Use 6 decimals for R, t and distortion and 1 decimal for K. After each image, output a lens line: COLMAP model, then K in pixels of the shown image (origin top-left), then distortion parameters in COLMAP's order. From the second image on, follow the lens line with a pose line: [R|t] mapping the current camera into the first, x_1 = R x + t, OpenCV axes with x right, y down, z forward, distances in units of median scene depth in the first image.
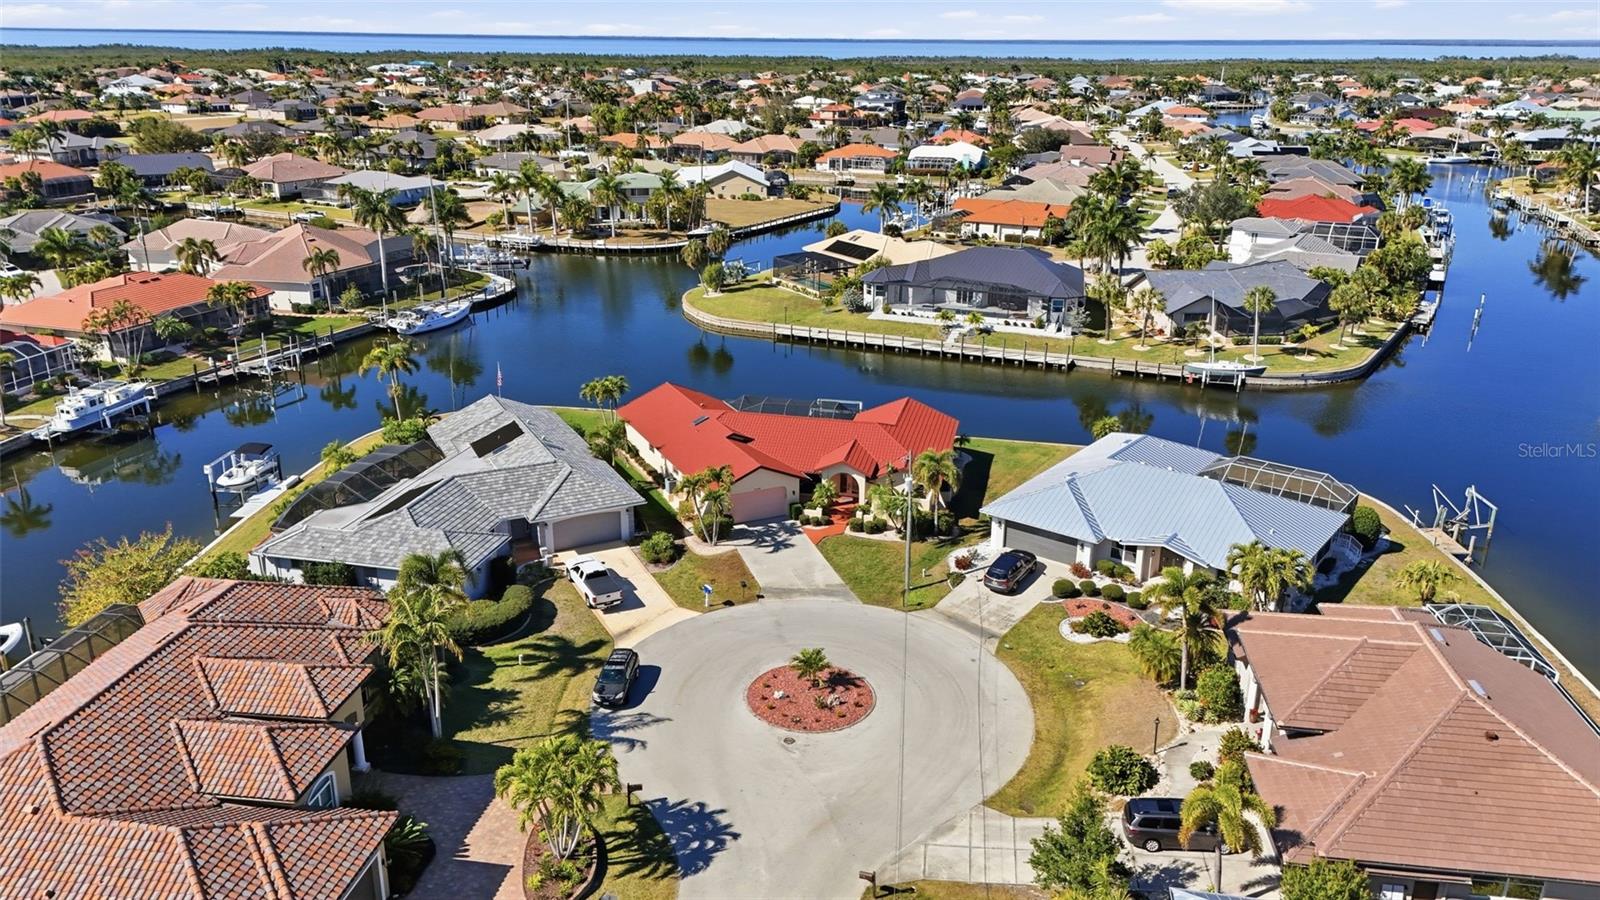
lens RADIAL K [[1162.6, 0, 799.3], [0, 1162.6, 452.1], [0, 0, 1]] dist [0.067198, -0.059925]
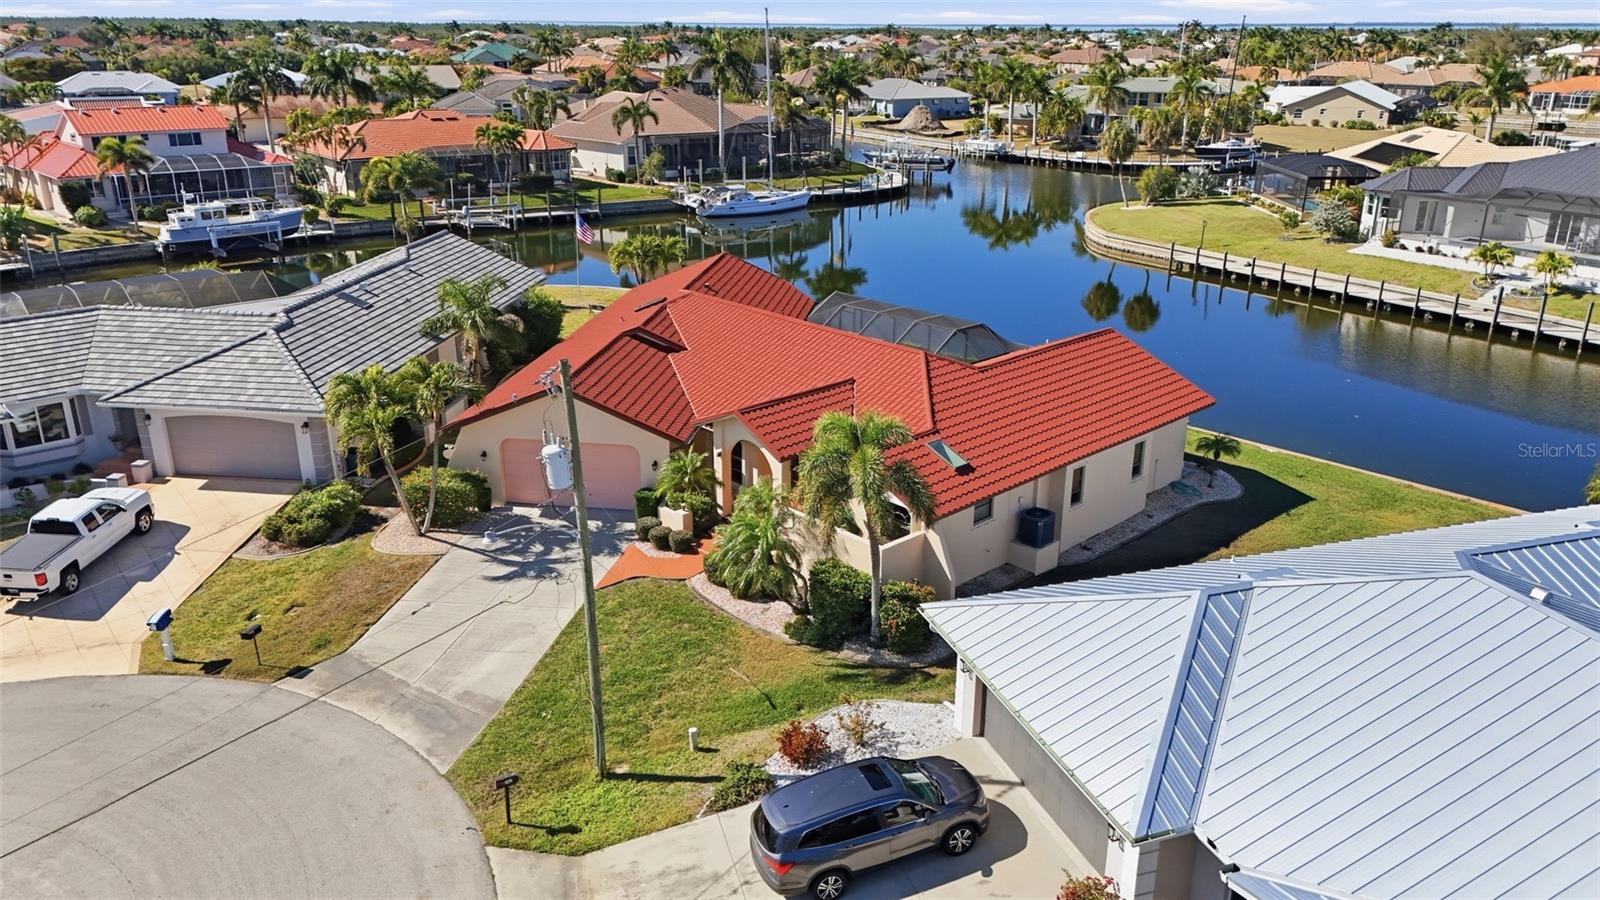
lens RADIAL K [[1162.6, 0, 805.7], [0, 1162.6, 455.3], [0, 0, 1]] dist [0.067198, -0.059925]
pose [[0.831017, 0.189046, -0.523137, 0.183643], [-0.184609, 0.980904, 0.061214, -0.004325], [0.524719, 0.045706, 0.850047, 0.436244]]
